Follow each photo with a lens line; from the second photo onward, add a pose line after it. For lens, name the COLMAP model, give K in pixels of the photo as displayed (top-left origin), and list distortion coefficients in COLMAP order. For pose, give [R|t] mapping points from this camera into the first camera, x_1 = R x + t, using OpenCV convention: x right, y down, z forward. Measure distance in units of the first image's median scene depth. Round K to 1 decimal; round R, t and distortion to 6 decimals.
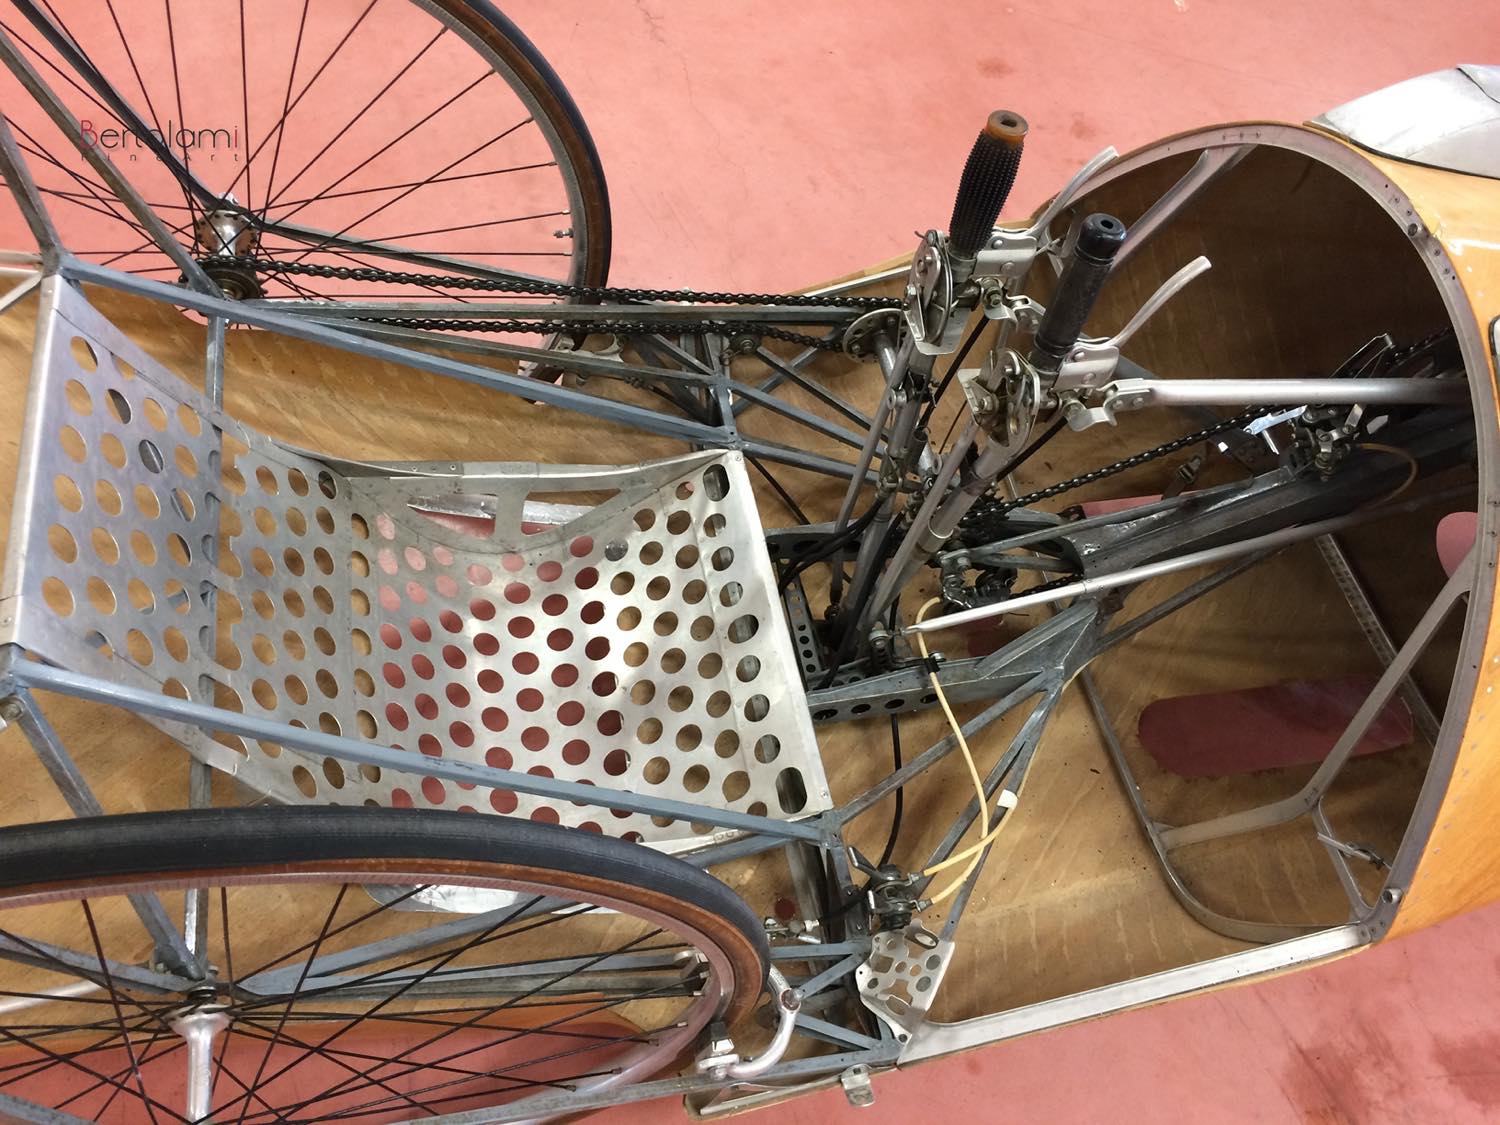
lens RADIAL K [[1292.5, 0, 749.1], [0, 1292.5, 564.3], [0, 0, 1]] dist [0.062533, -0.062416]
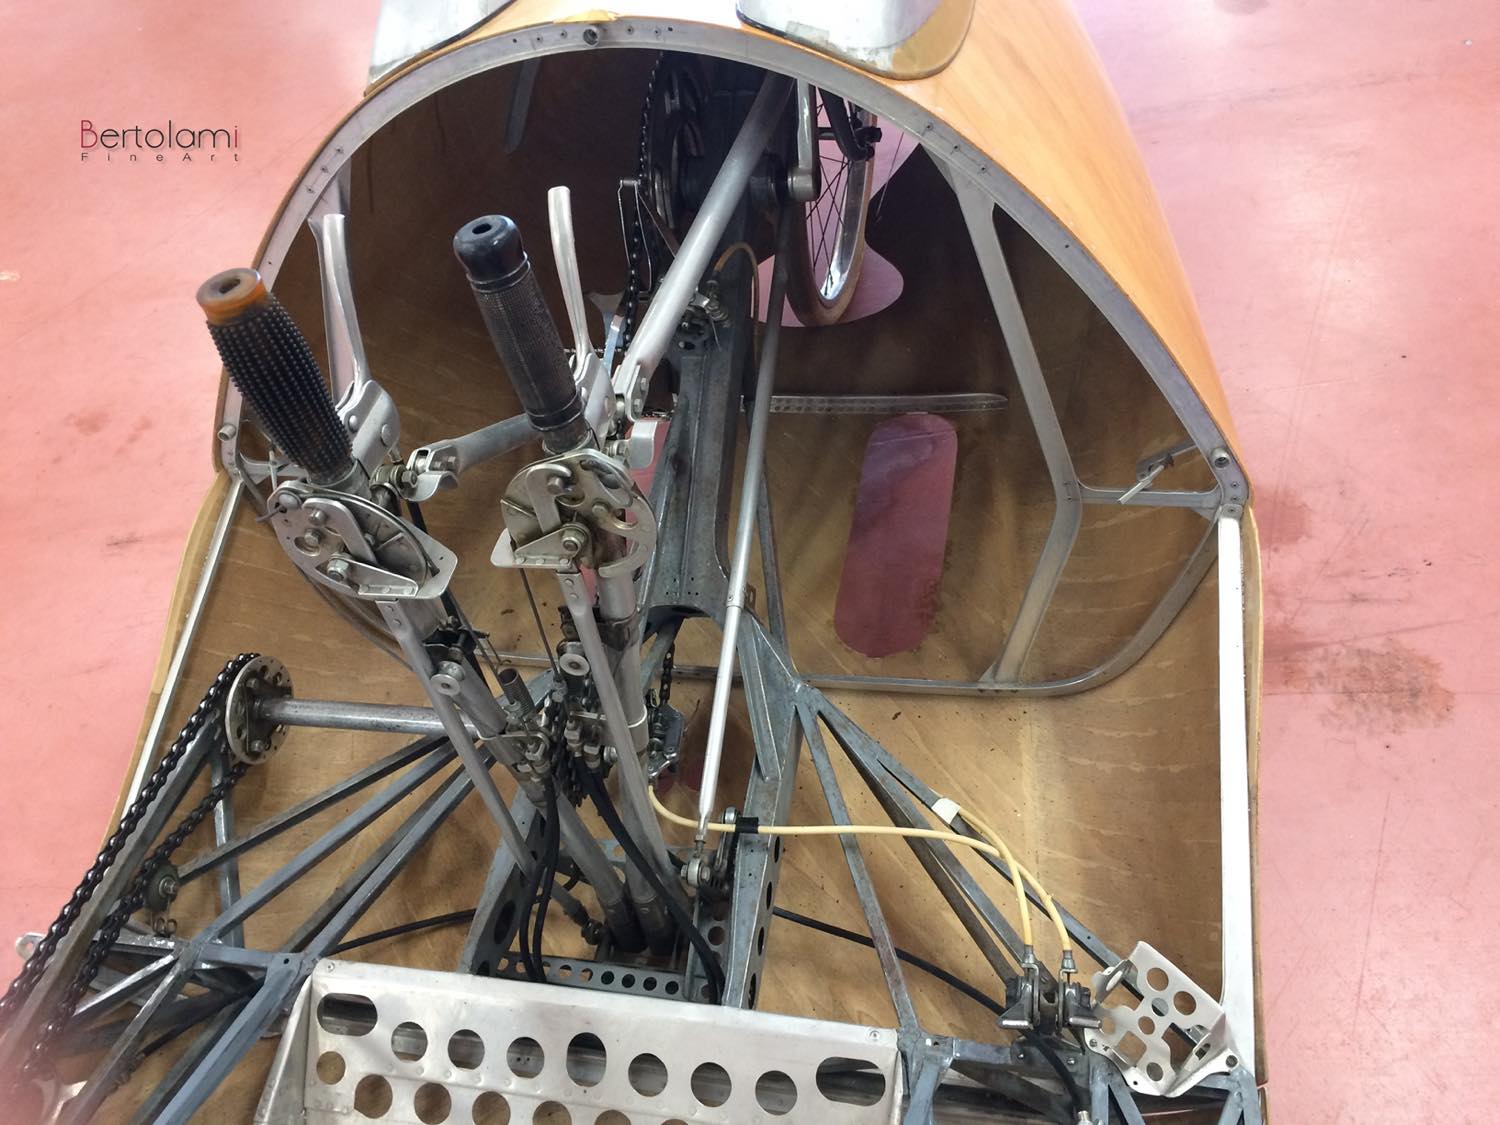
lens RADIAL K [[1292.5, 0, 748.5], [0, 1292.5, 560.5], [0, 0, 1]] dist [0.062533, -0.062416]
pose [[0.357346, -0.806718, 0.470648, -0.092145], [0.864191, 0.476719, 0.160974, -0.120668], [-0.354227, 0.349207, 0.867512, 0.308157]]
